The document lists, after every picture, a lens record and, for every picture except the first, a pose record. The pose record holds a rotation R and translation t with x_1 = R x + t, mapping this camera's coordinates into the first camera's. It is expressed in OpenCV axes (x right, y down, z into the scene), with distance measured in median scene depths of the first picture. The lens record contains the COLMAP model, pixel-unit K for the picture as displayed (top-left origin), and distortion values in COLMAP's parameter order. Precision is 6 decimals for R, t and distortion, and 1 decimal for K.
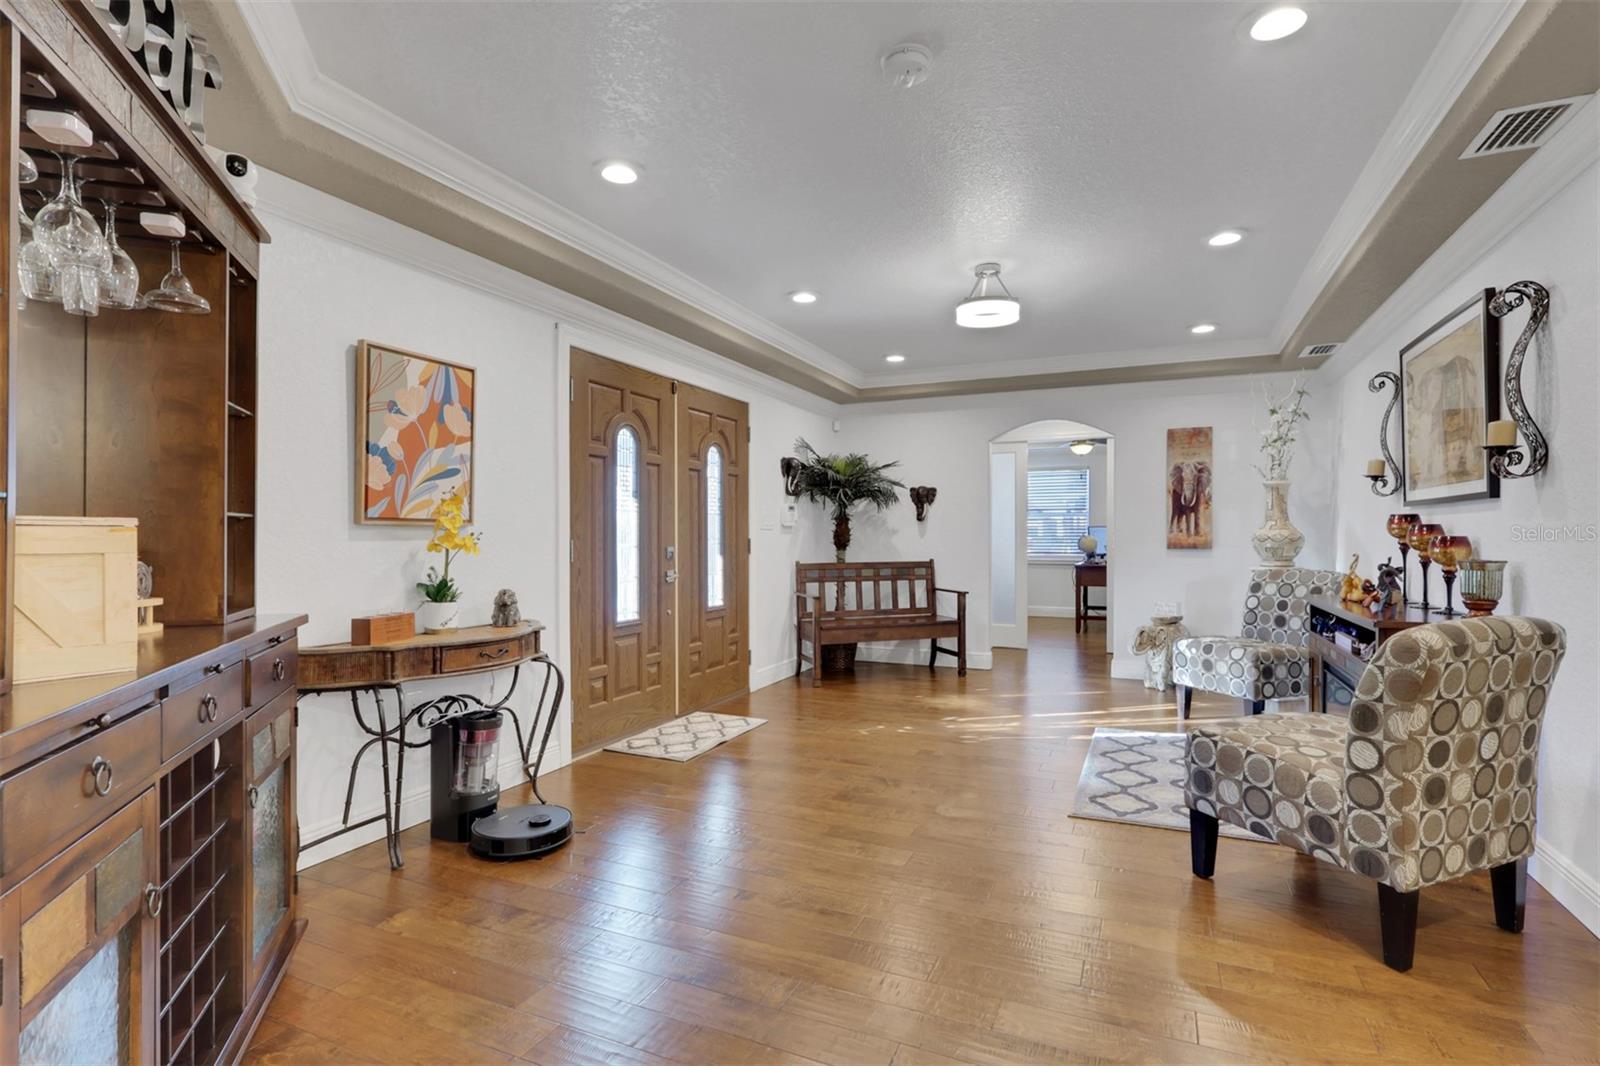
lens RADIAL K [[771.8, 0, 787.6], [0, 771.8, 536.8], [0, 0, 1]] dist [-0.013746, 0.000159]
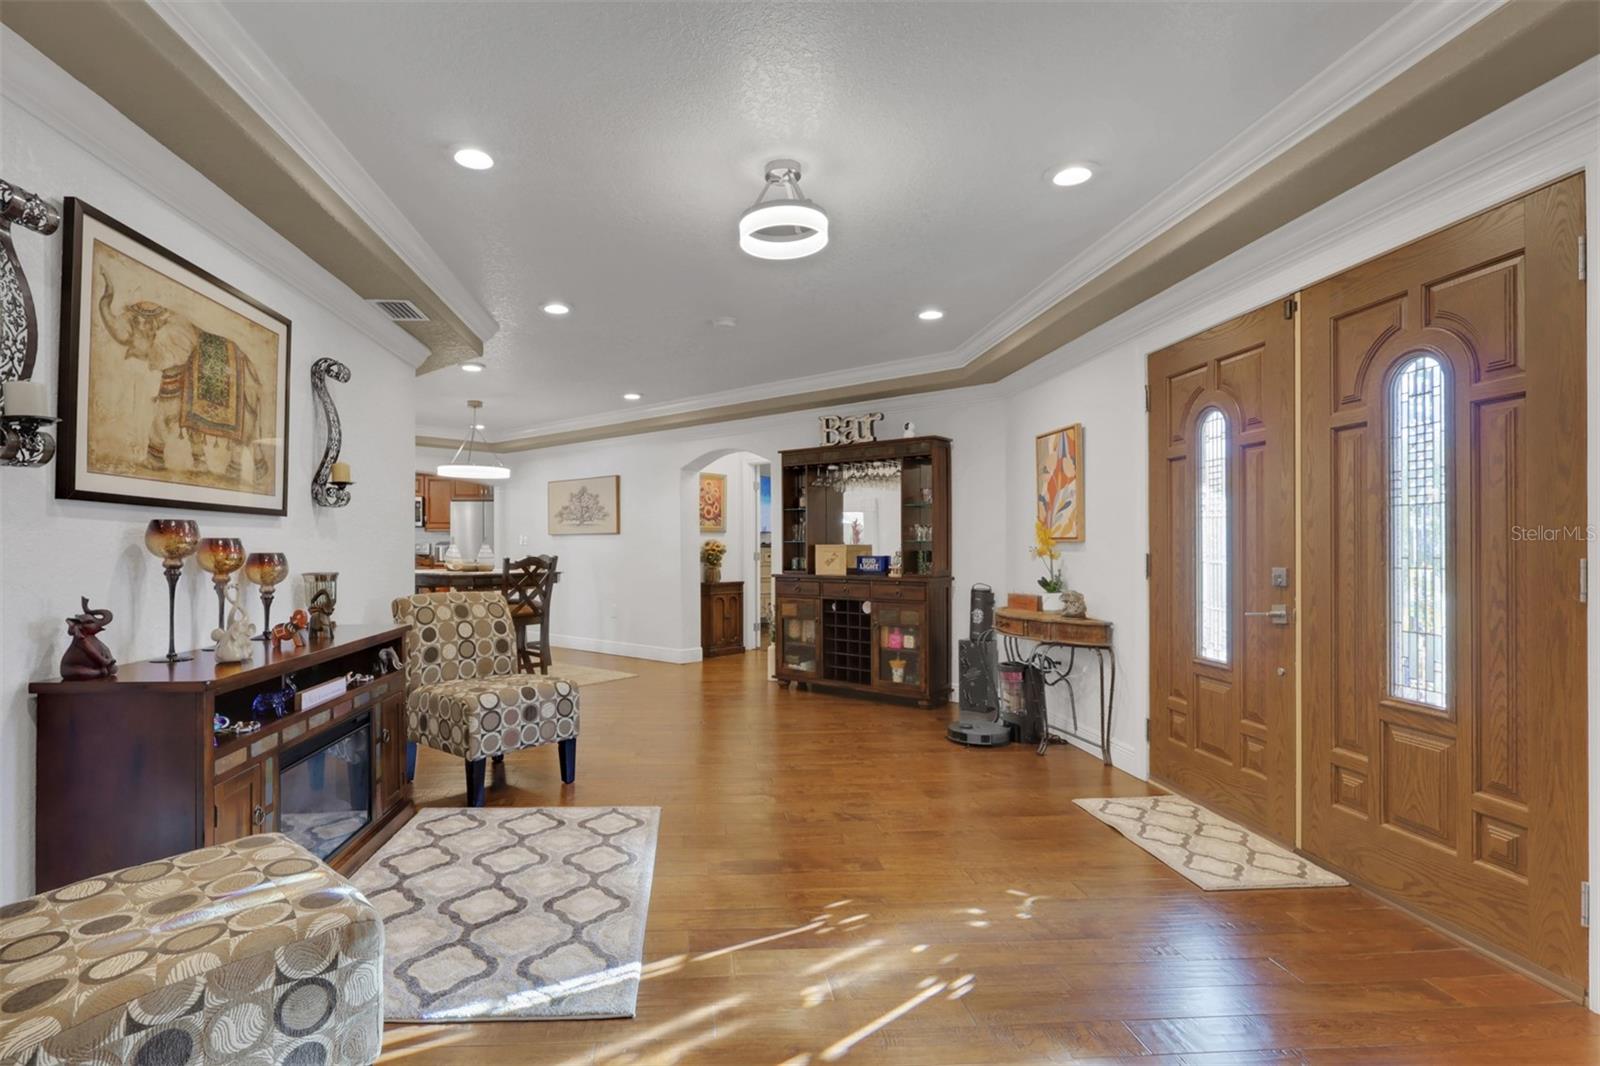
lens RADIAL K [[771.8, 0, 793.2], [0, 771.8, 537.9], [0, 0, 1]] dist [-0.013746, 0.000159]
pose [[-0.843173, -0.003662, -0.537630, 0.609312], [0.002218, 0.999945, -0.010289, -0.006269], [0.537638, -0.009868, -0.843118, 1.548260]]
